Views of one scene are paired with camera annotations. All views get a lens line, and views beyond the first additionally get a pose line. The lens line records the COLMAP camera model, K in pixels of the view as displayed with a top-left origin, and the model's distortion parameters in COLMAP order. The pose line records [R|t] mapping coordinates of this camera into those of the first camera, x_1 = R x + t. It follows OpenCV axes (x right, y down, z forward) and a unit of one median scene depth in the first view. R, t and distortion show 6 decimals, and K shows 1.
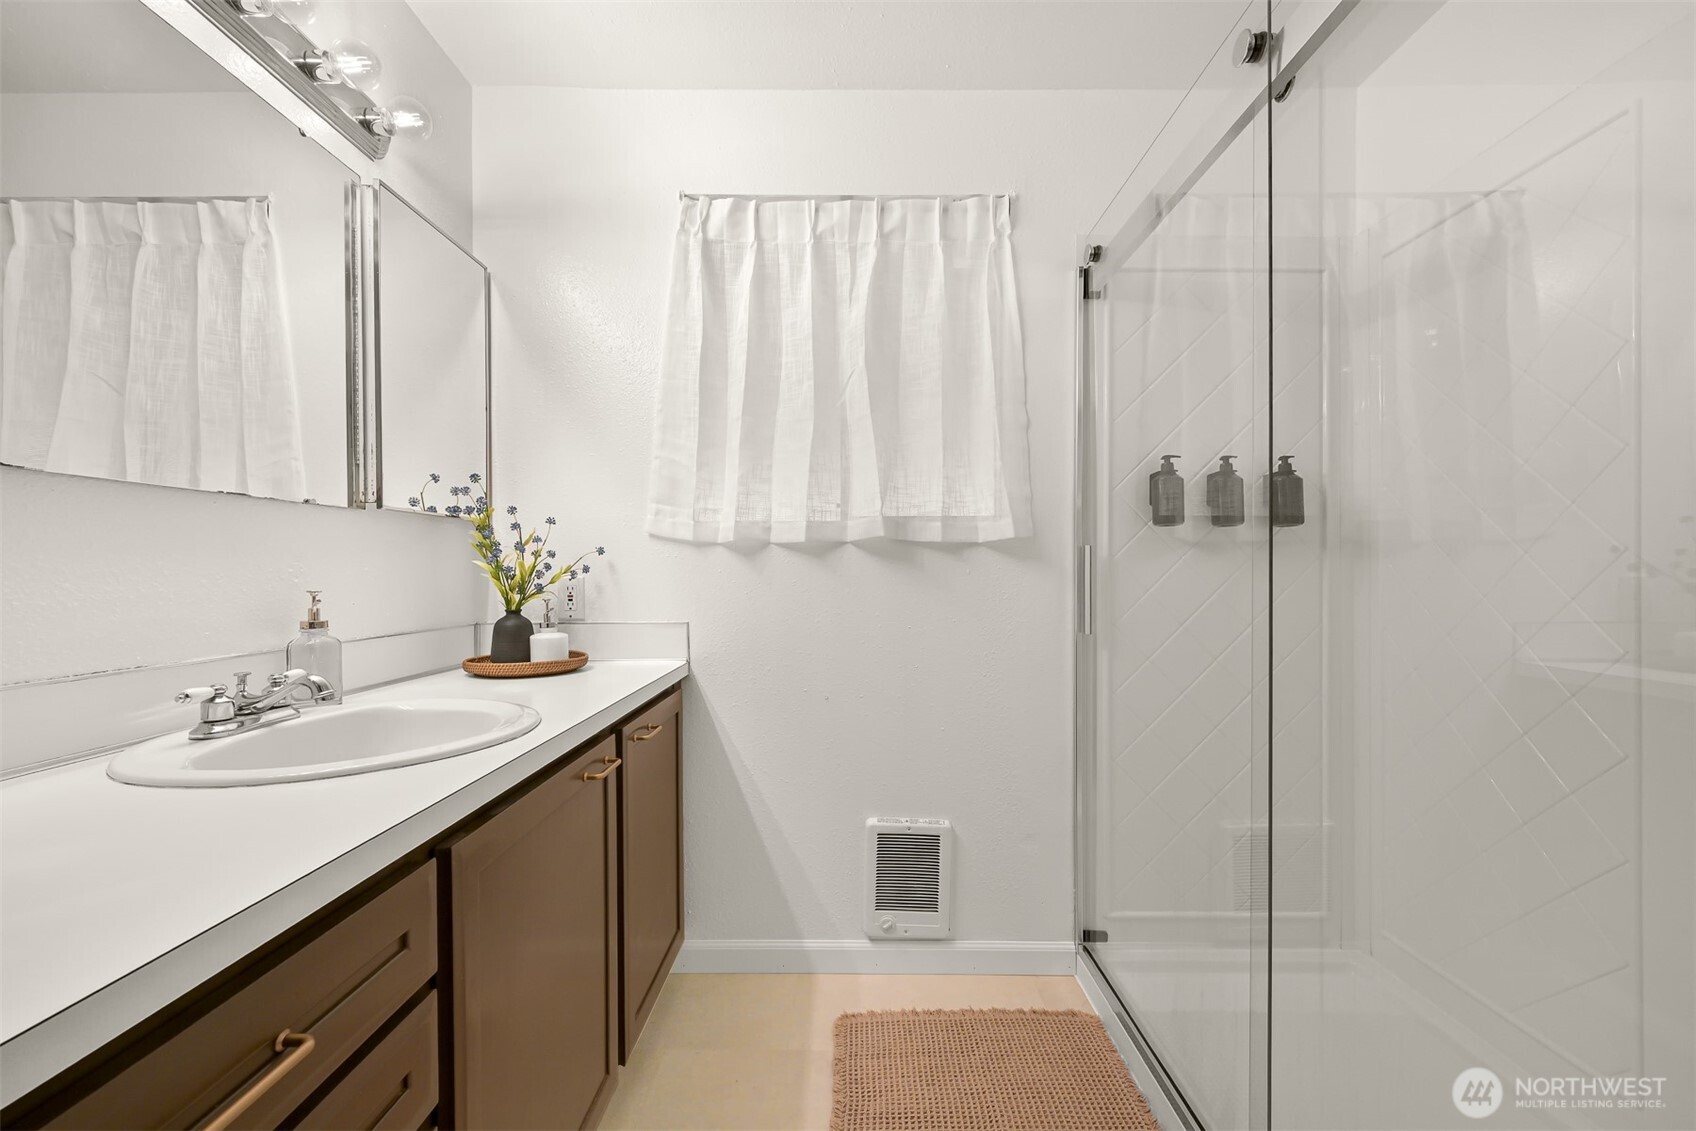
lens RADIAL K [[708.7, 0, 868.7], [0, 708.7, 577.5], [0, 0, 1]] dist [-0.000958, 0.000350]
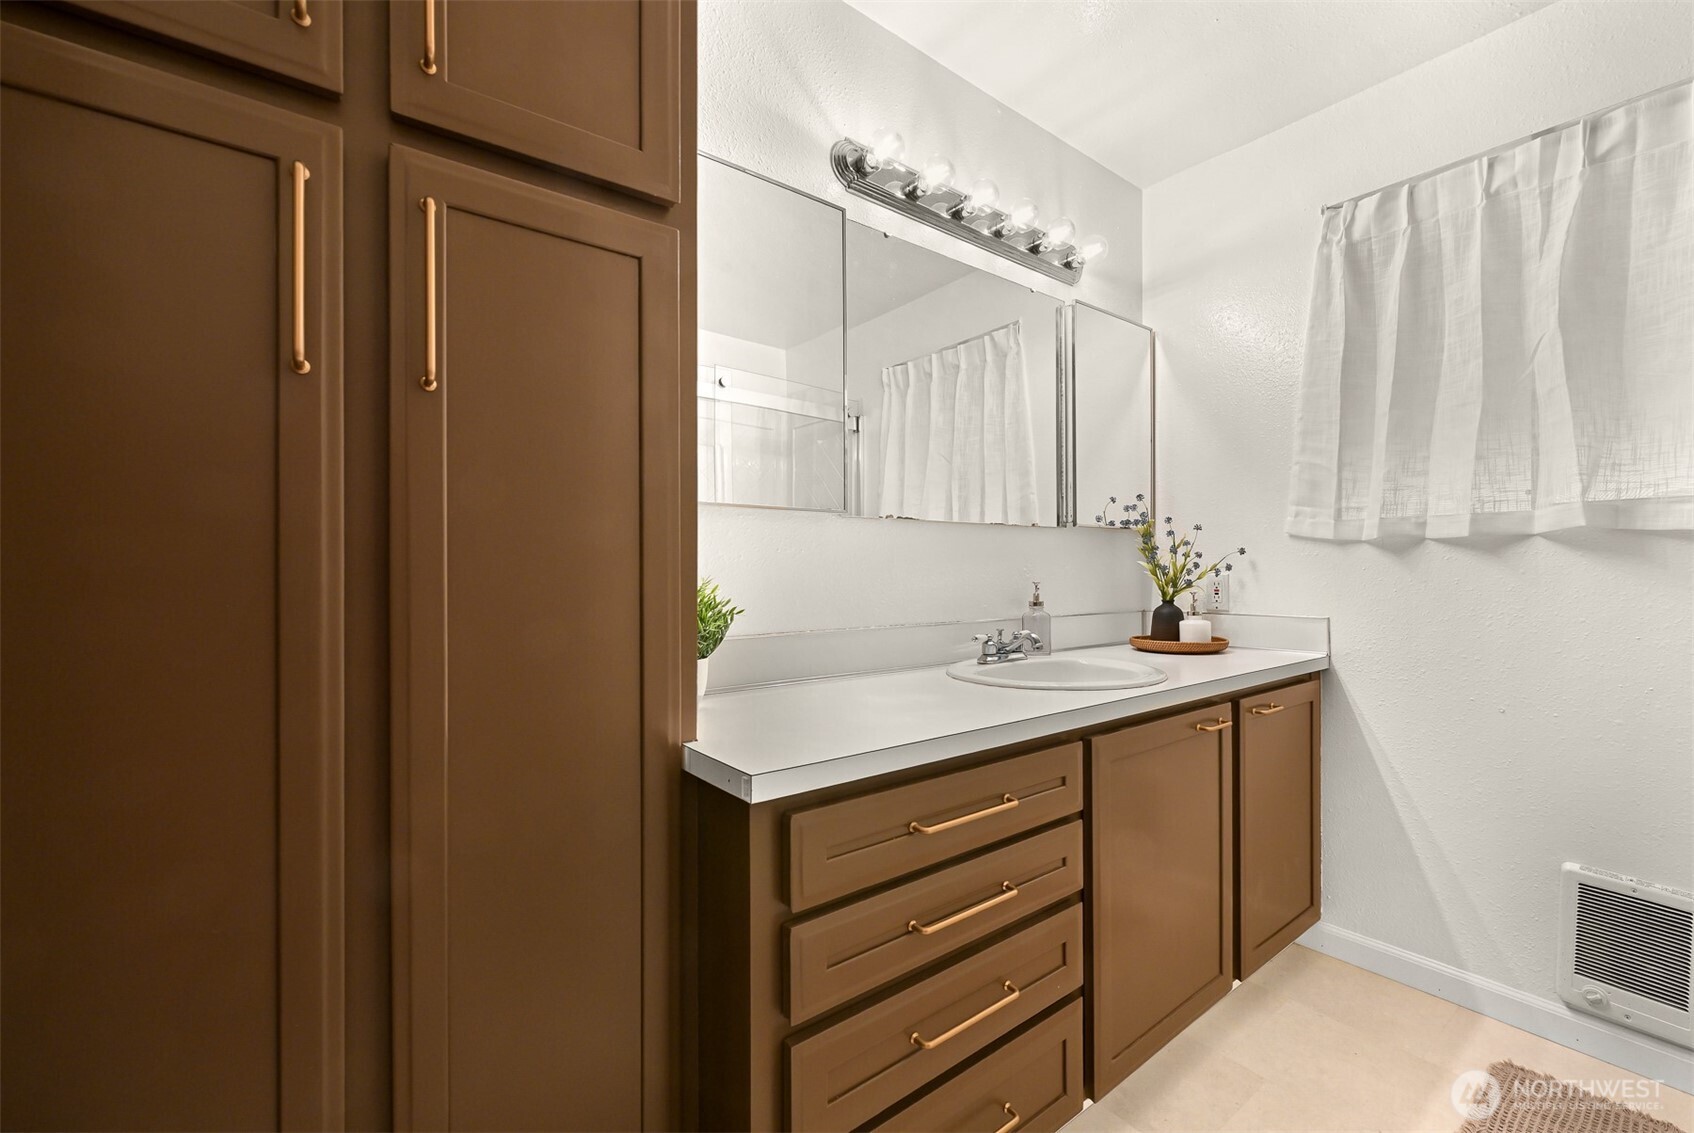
lens RADIAL K [[707.8, 0, 867.7], [0, 707.8, 578.5], [0, 0, 1]] dist [-0.000958, 0.000350]
pose [[0.601779, 0.007858, -0.798624, 0.170822], [-0.003600, 0.999968, 0.007126, 0.000426], [0.798655, -0.001414, 0.601788, -0.169113]]
